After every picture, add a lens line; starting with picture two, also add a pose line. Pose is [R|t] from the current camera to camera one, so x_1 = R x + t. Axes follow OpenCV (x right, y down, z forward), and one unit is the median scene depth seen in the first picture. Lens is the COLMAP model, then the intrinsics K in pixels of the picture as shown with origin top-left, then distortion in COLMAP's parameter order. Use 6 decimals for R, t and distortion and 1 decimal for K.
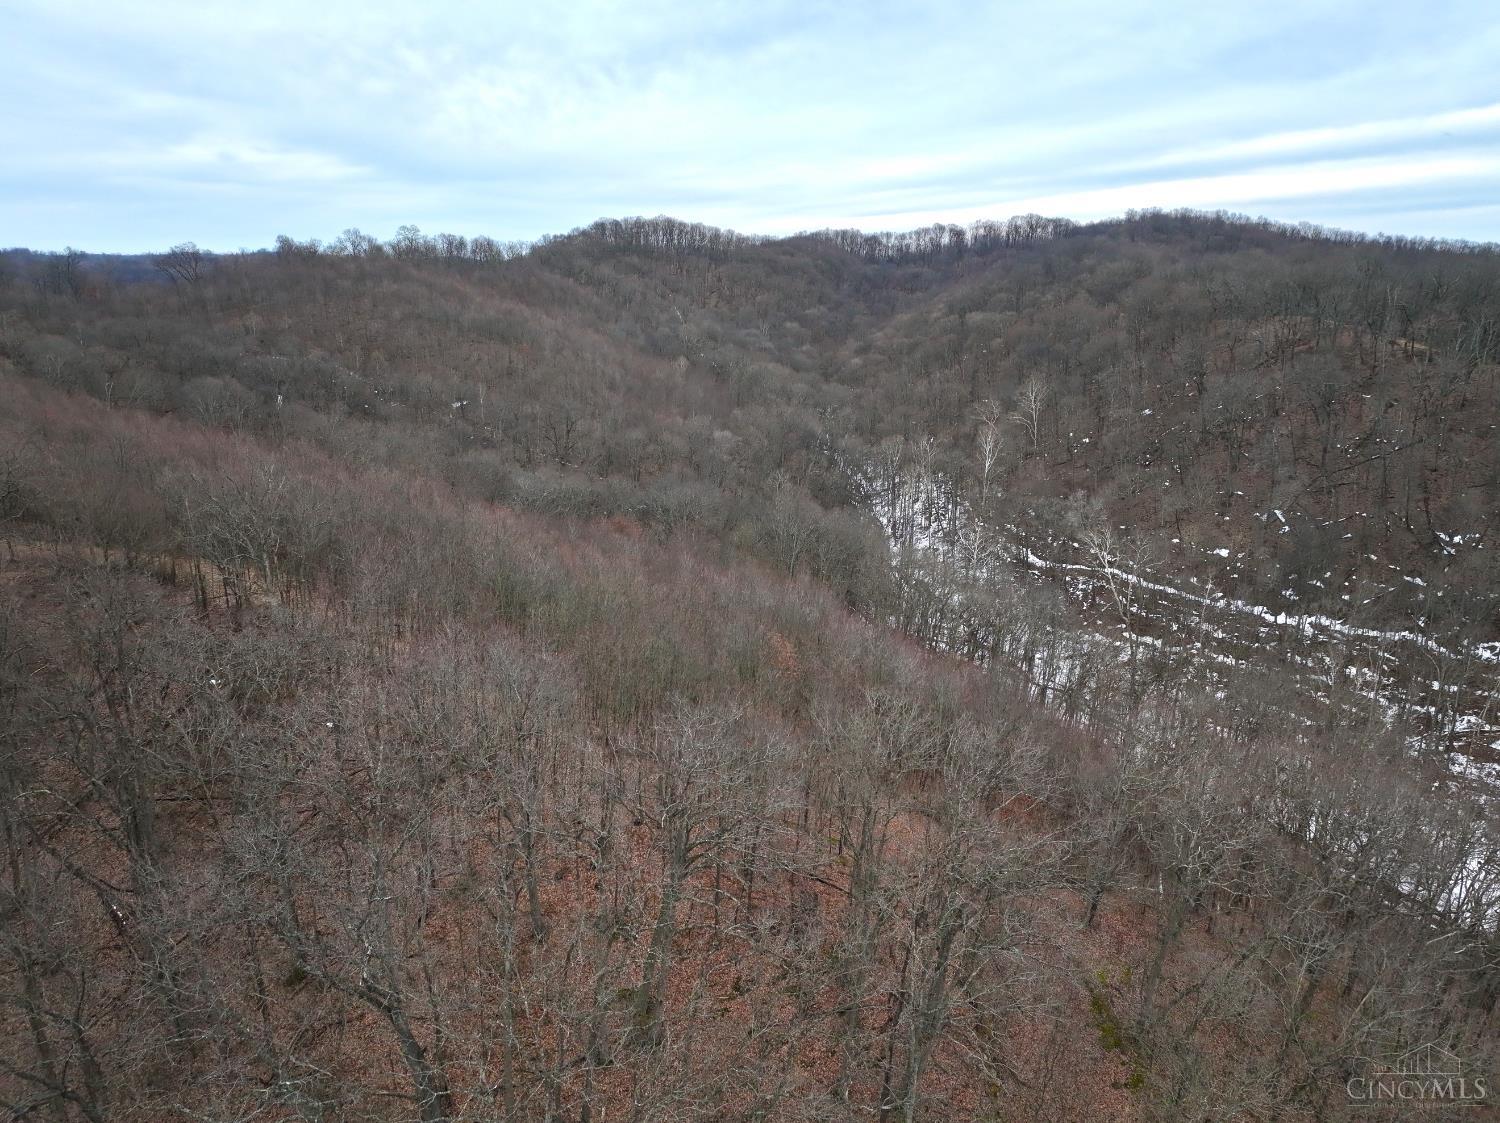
lens RADIAL K [[1053.6, 0, 756.4], [0, 1053.6, 552.0], [0, 0, 1]] dist [-0.009549, 0.034134]
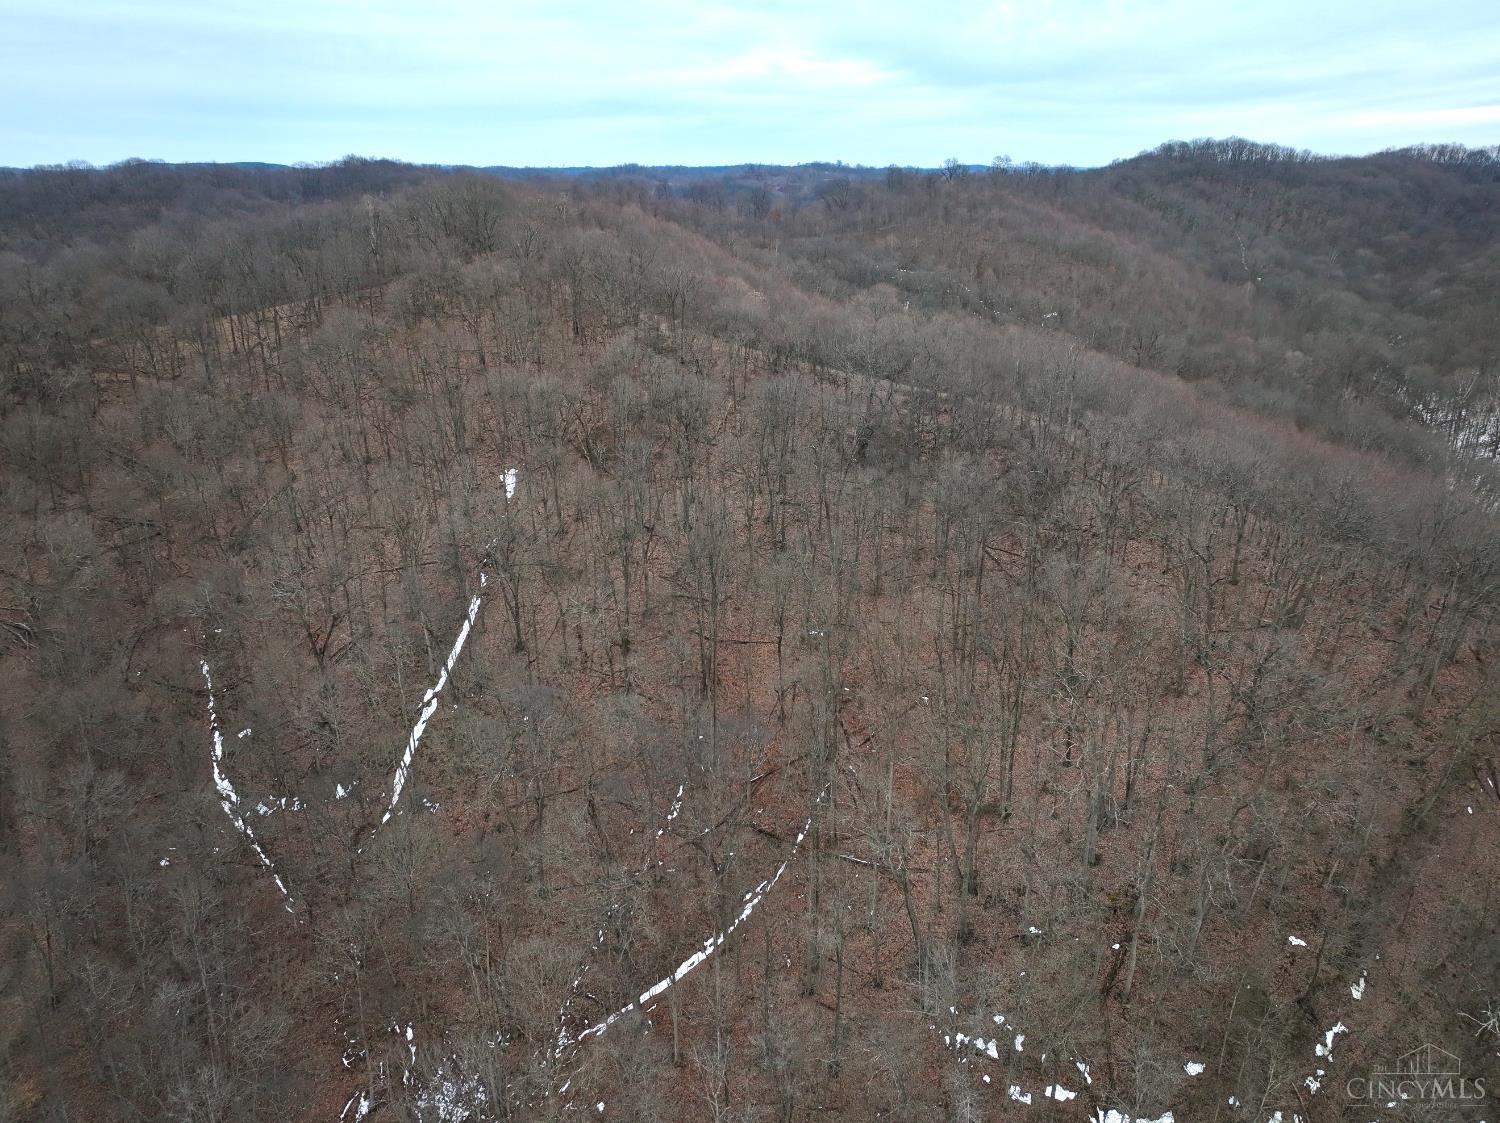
lens RADIAL K [[1053.6, 0, 756.4], [0, 1053.6, 552.0], [0, 0, 1]] dist [-0.009549, 0.034134]
pose [[0.897173, 0.148549, -0.415950, -0.029660], [-0.114542, 0.987778, 0.105709, 0.029392], [0.426569, -0.047195, 0.903223, -0.187979]]
